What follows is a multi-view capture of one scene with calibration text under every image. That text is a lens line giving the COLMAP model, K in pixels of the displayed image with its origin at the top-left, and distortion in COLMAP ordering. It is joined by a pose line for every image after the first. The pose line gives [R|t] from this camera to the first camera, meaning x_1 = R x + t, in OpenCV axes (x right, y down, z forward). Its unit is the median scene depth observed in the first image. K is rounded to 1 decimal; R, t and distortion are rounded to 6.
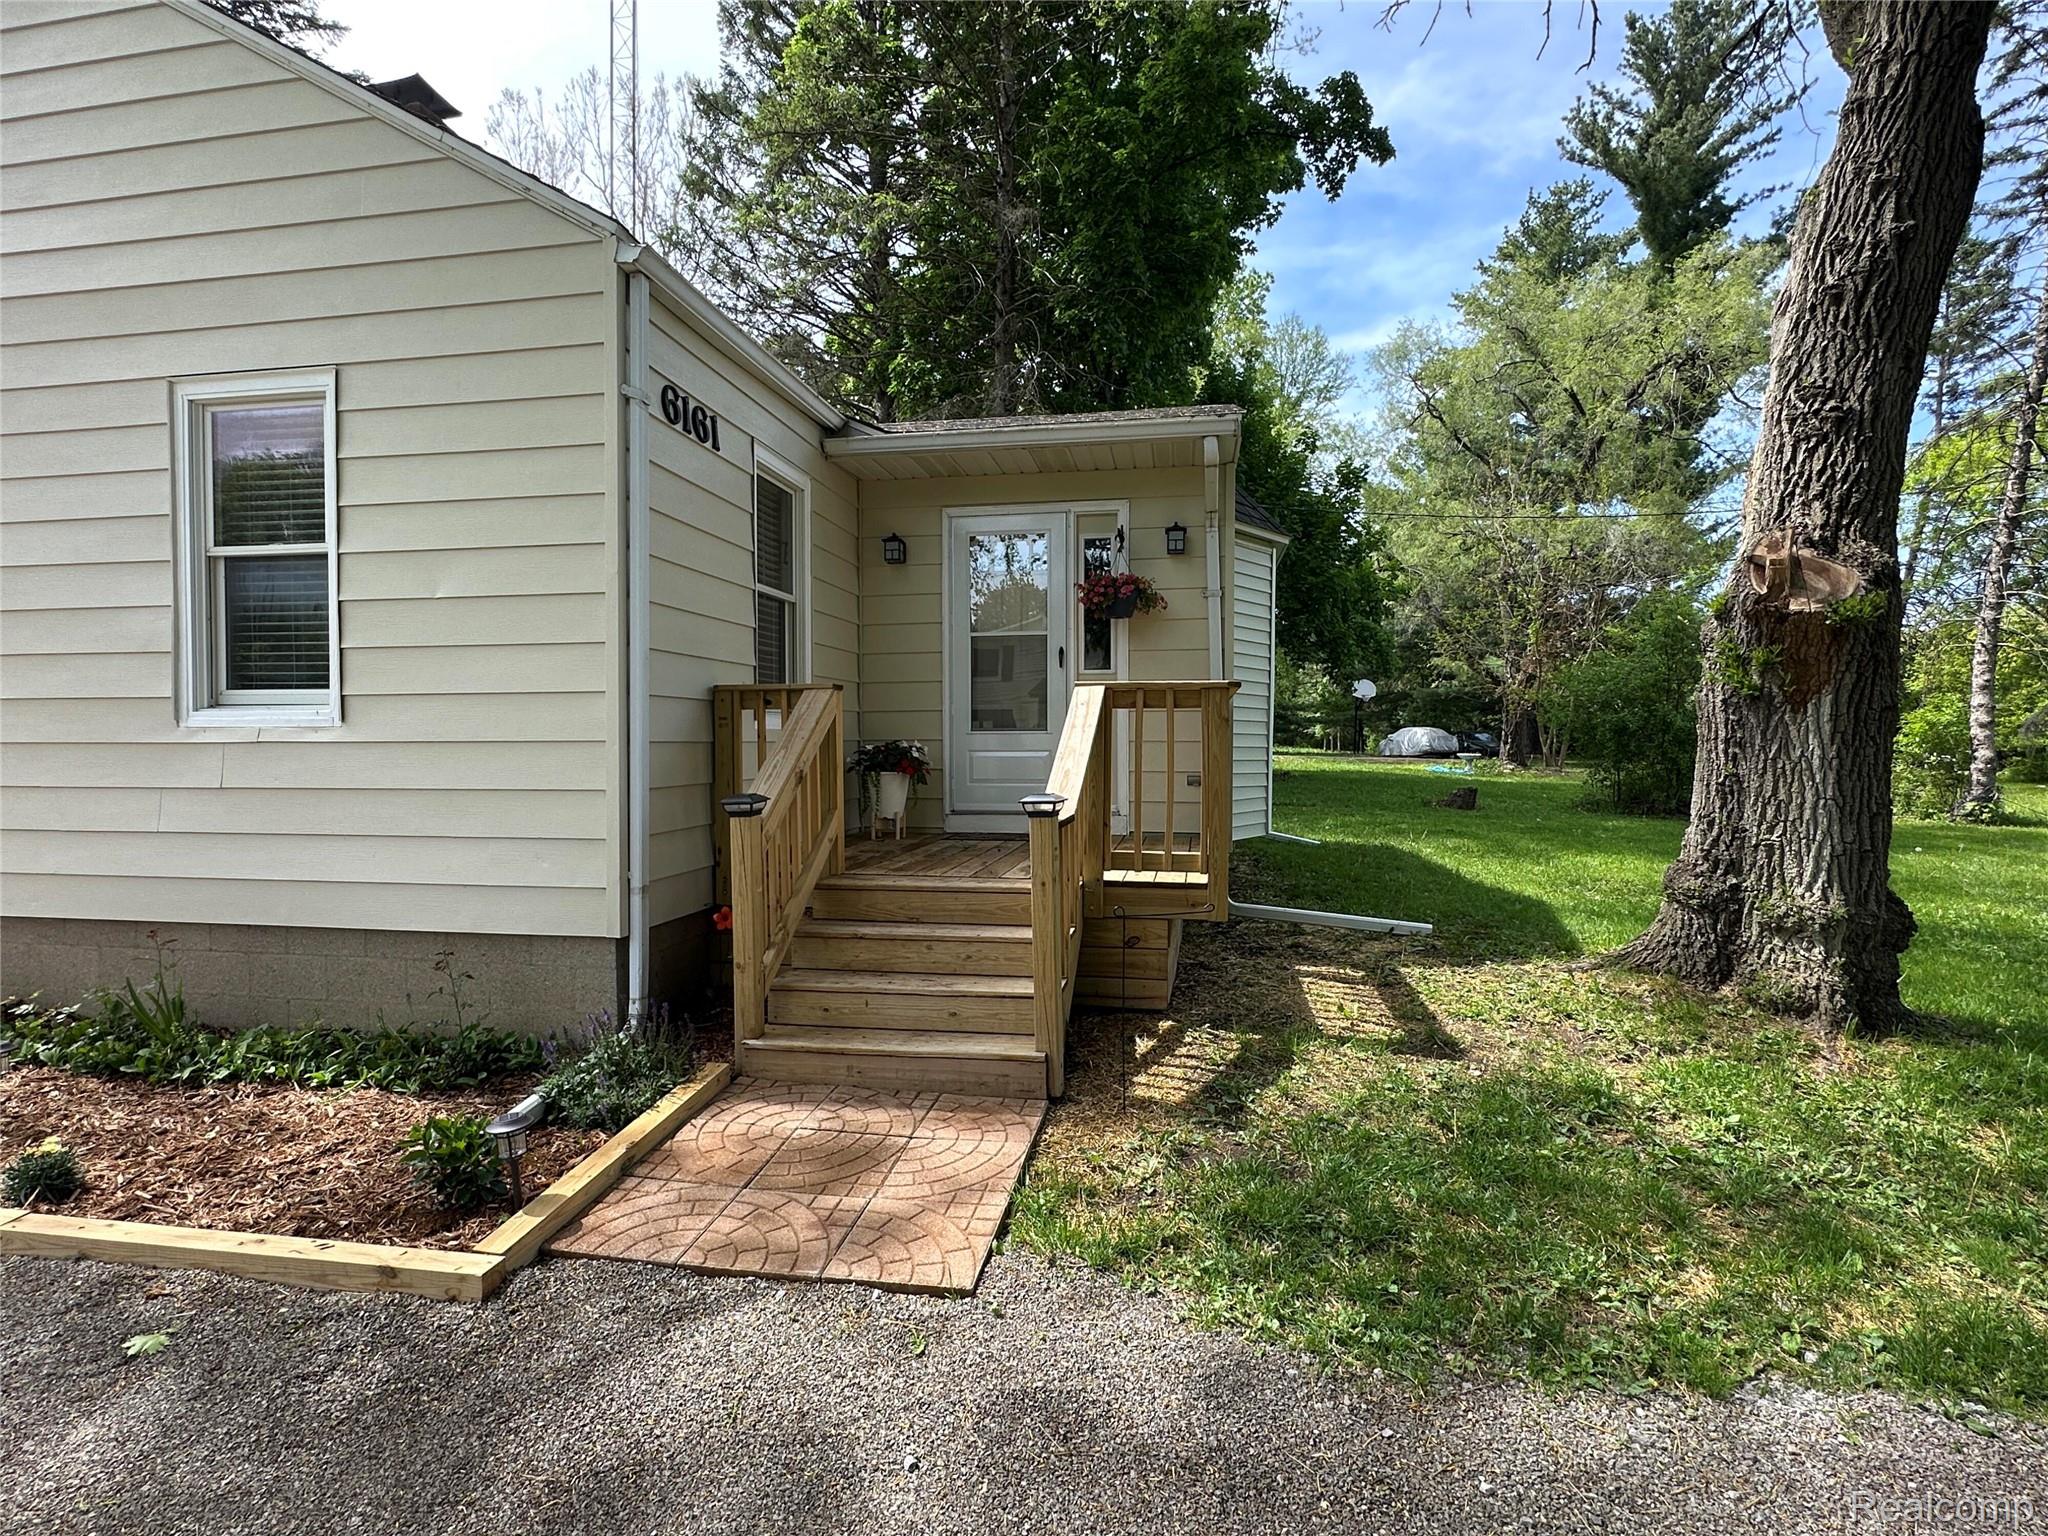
lens RADIAL K [[1033.7, 0, 1020.5], [0, 1033.7, 768.8], [0, 0, 1]] dist [-0.003116, 0.000530]
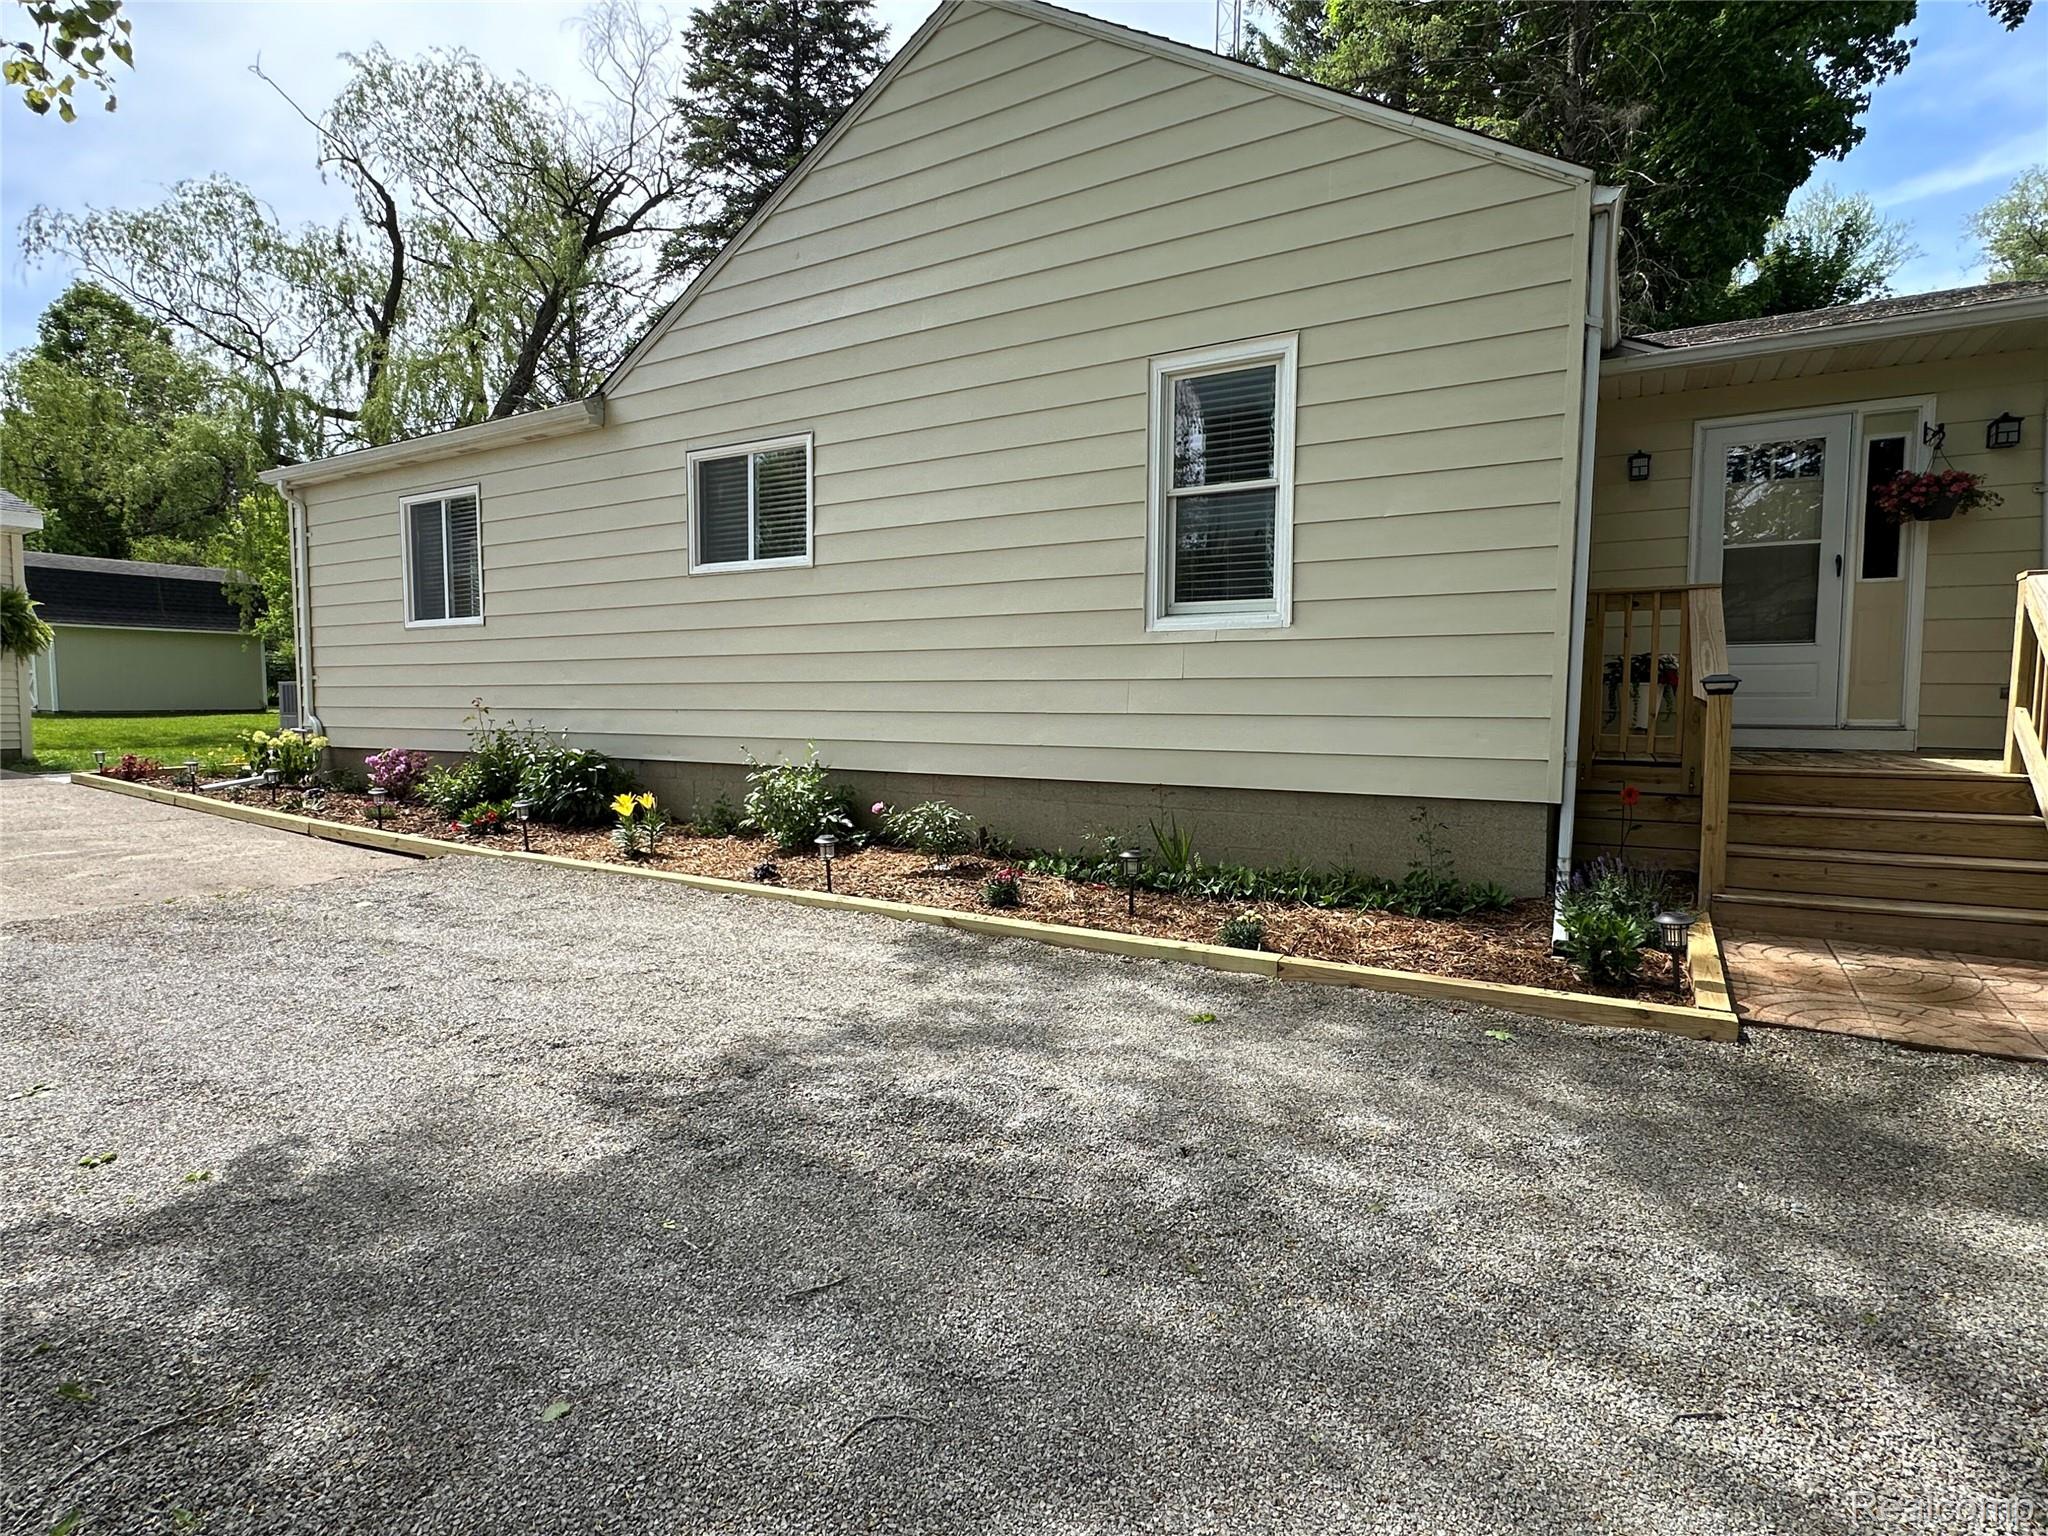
lens RADIAL K [[1033.7, 0, 1020.5], [0, 1033.7, 768.8], [0, 0, 1]] dist [-0.003116, 0.000530]
pose [[0.938187, 0.027914, -0.345001, -0.510971], [-0.014150, 0.999003, 0.042352, 0.077649], [0.345839, -0.034853, 0.937646, -0.265249]]
